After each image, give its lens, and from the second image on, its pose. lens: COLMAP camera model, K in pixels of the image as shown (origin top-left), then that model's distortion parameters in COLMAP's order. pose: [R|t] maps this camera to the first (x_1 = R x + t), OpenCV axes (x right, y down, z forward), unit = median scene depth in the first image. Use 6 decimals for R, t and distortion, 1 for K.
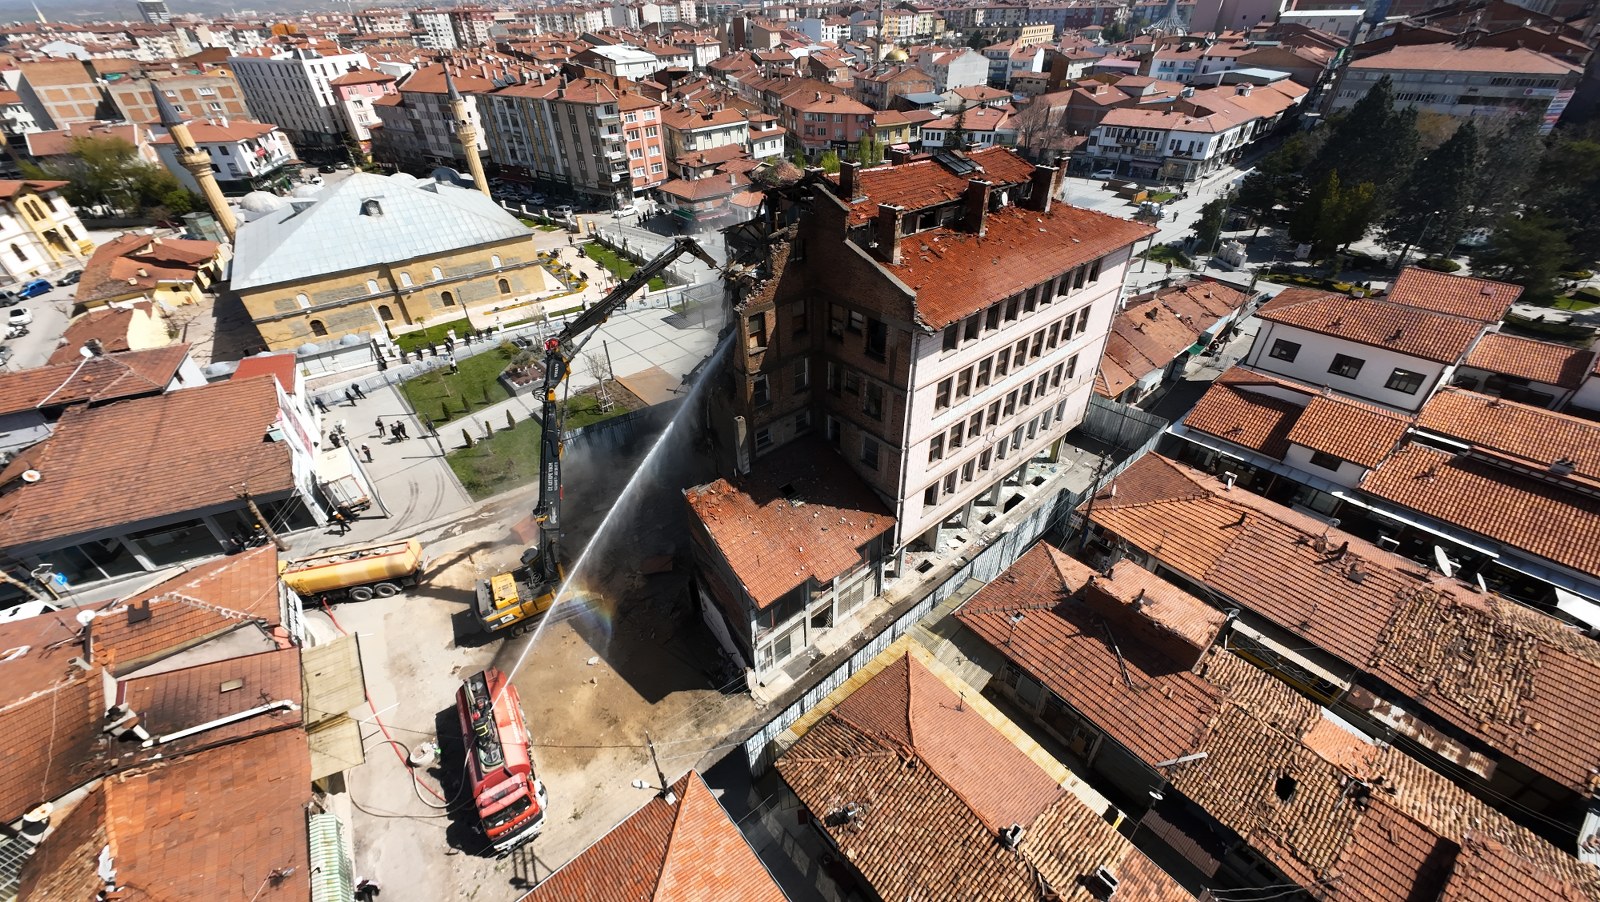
lens RADIAL K [[606.1, 0, 800.0], [0, 606.1, 451.0], [0, 0, 1]] dist [-0.002813, -0.000148]
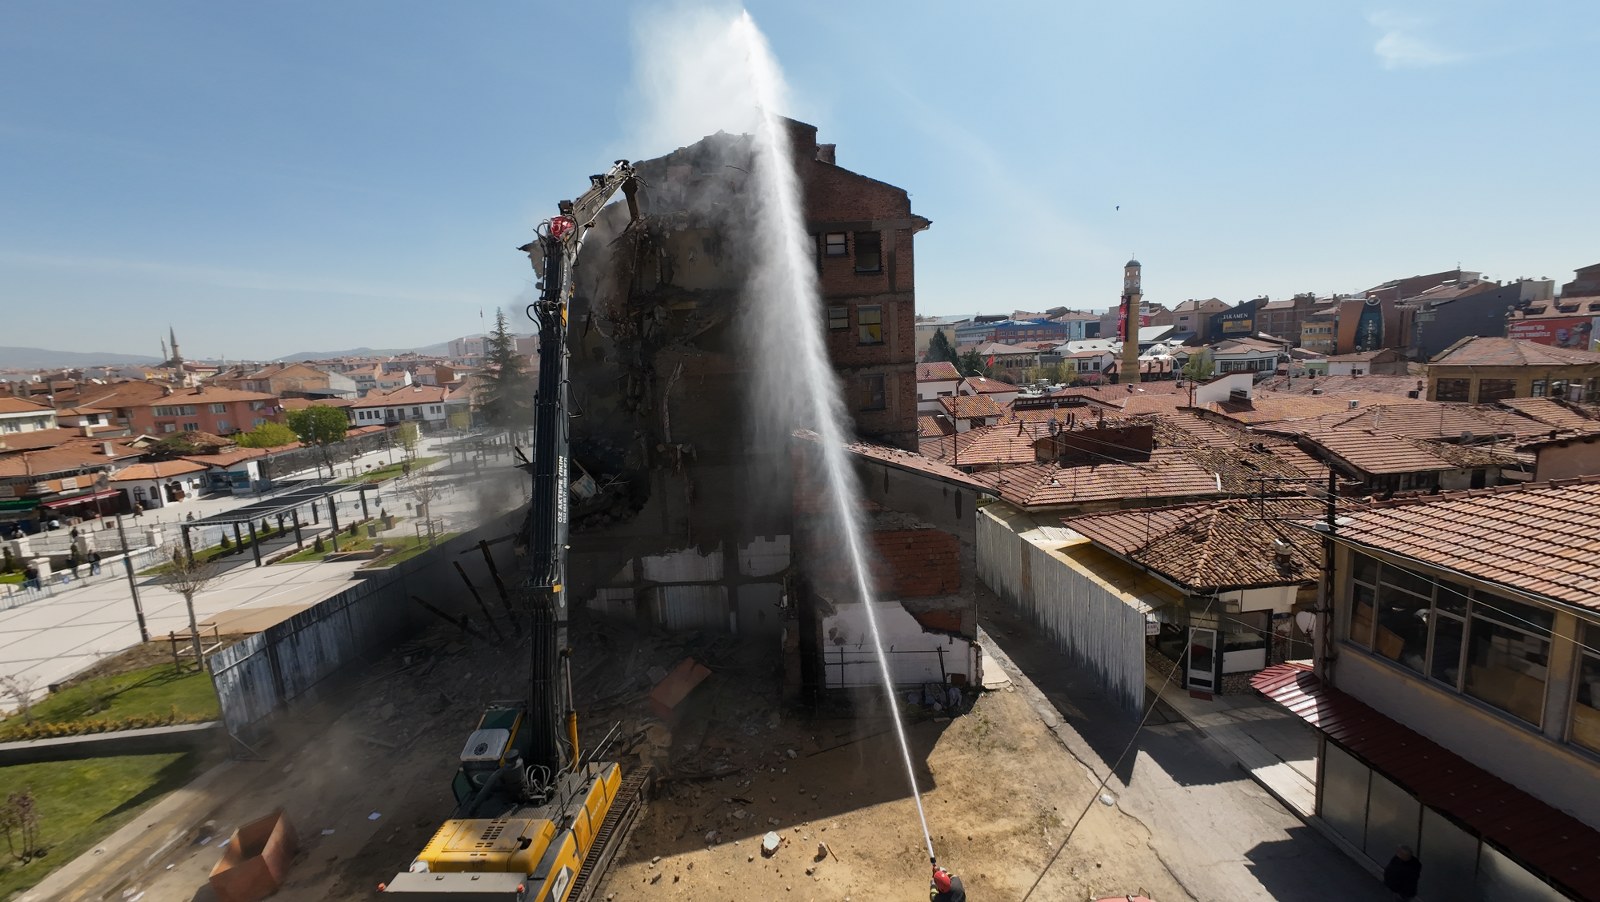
lens RADIAL K [[616.3, 0, 787.5], [0, 616.3, 460.5], [0, 0, 1]] dist [0.001055, 0.000168]
pose [[0.586511, -0.137082, 0.798256, -0.189959], [0.500898, 0.835888, -0.224485, 0.061632], [-0.636480, 0.531507, 0.558922, 0.165527]]
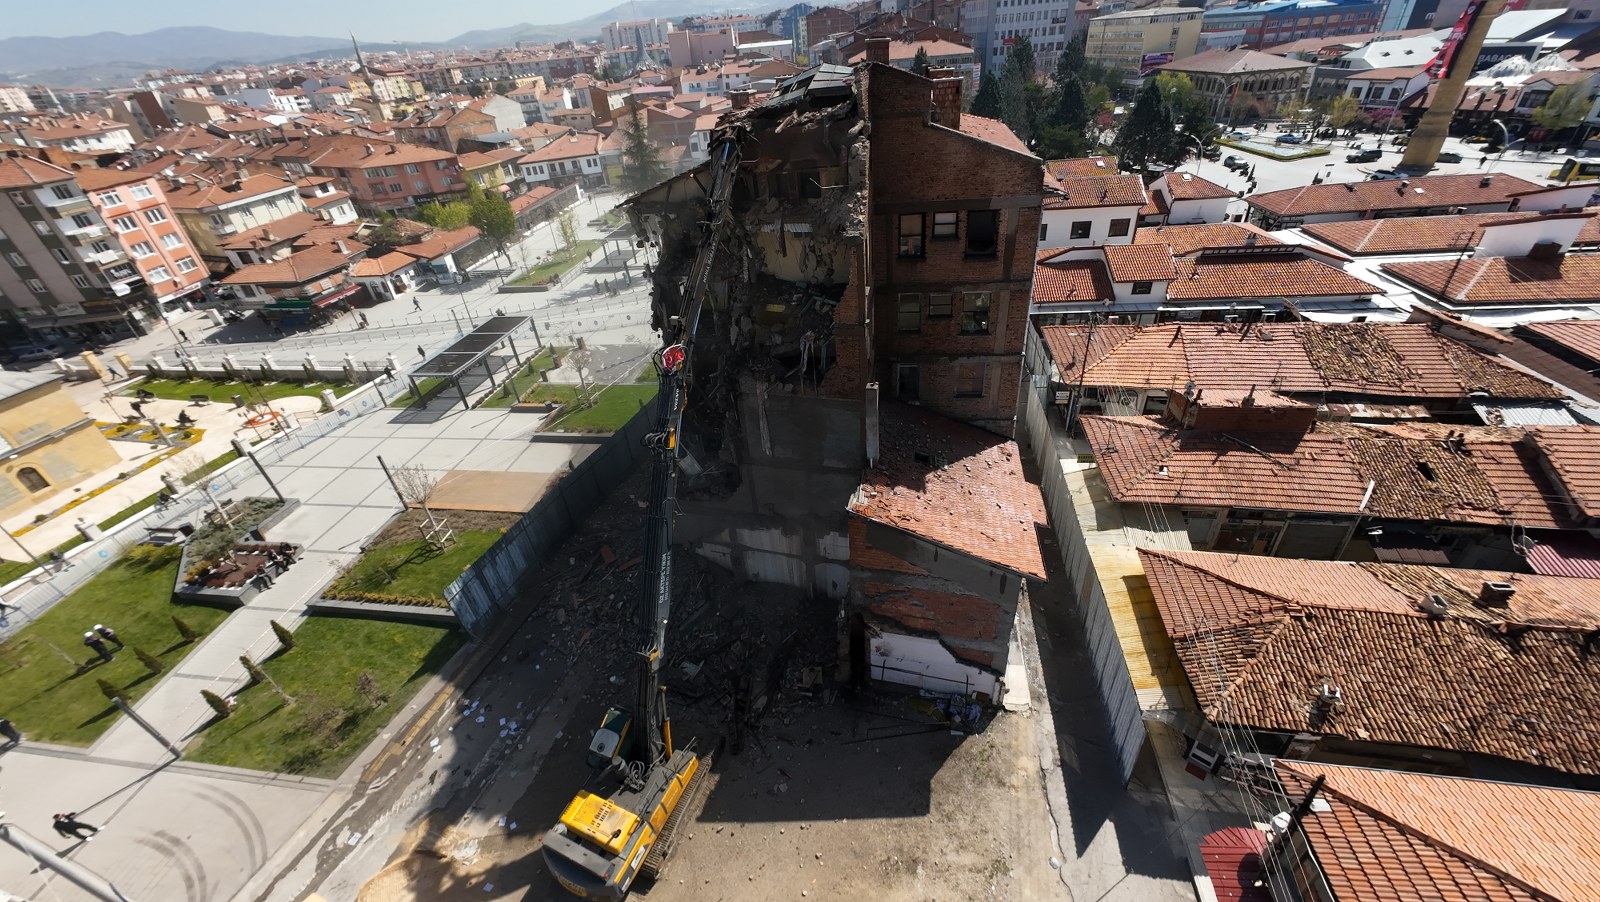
lens RADIAL K [[609.2, 0, 792.1], [0, 609.2, 455.9], [0, 0, 1]] dist [-0.003090, 0.002173]
pose [[0.767683, -0.389770, 0.508667, -0.150330], [0.421745, 0.904927, 0.056909, -0.015103], [-0.482488, 0.170840, 0.859080, 0.105778]]
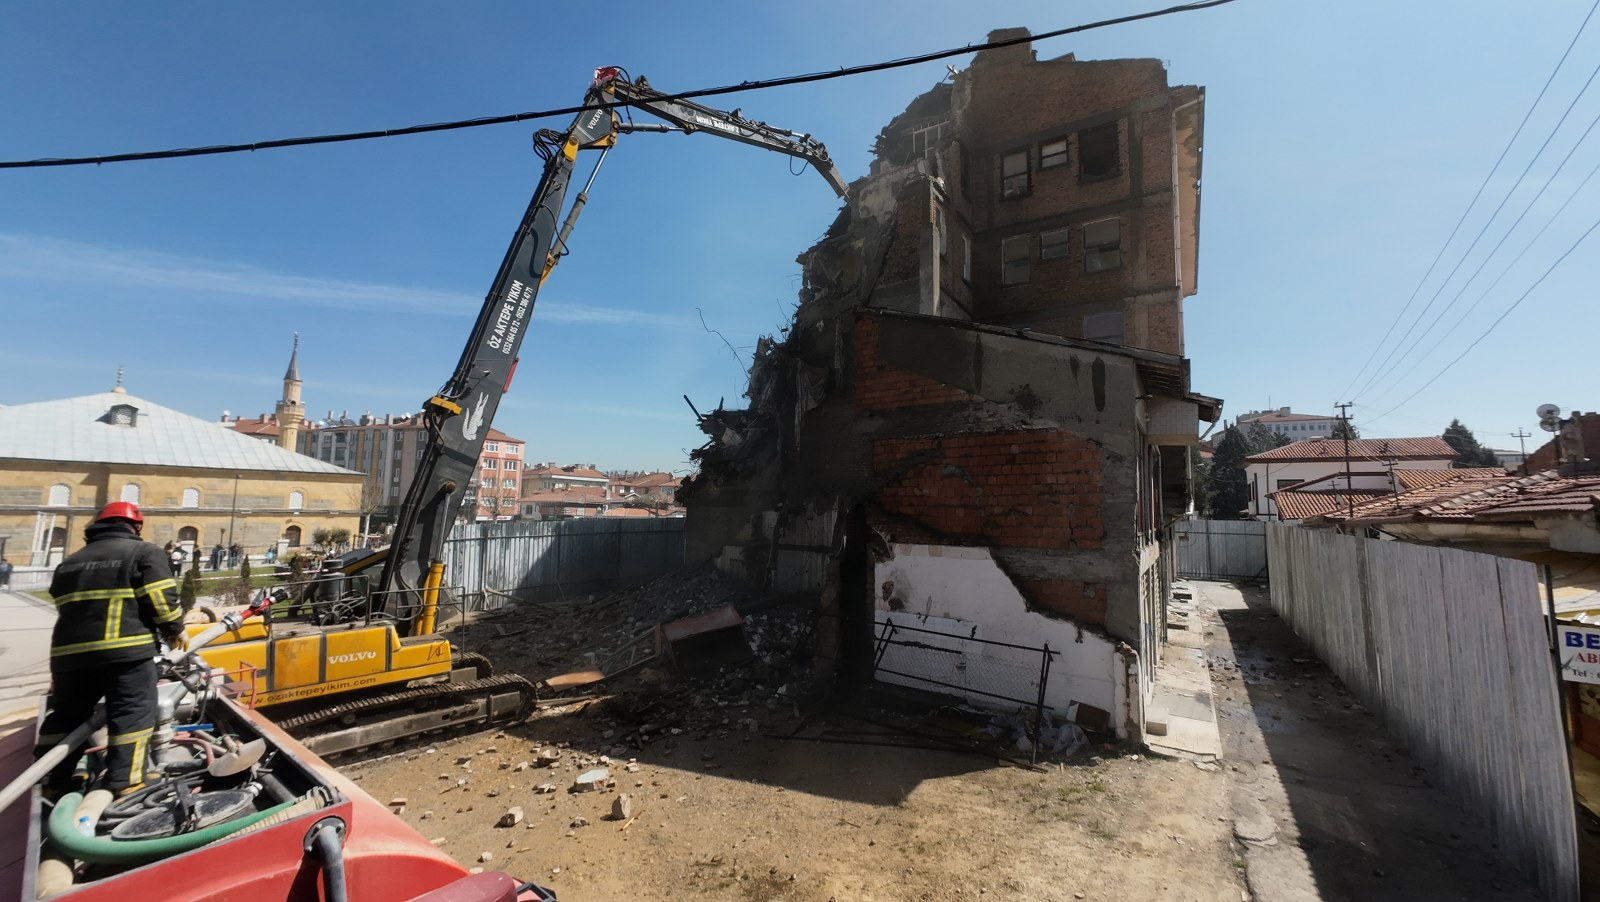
lens RADIAL K [[613.5, 0, 799.1], [0, 613.5, 456.5], [0, 0, 1]] dist [0.001227, 0.000169]
pose [[0.954332, 0.068224, 0.290855, -0.097923], [0.136709, 0.765933, -0.628218, 0.121809], [-0.265635, 0.639291, 0.721627, 0.187704]]
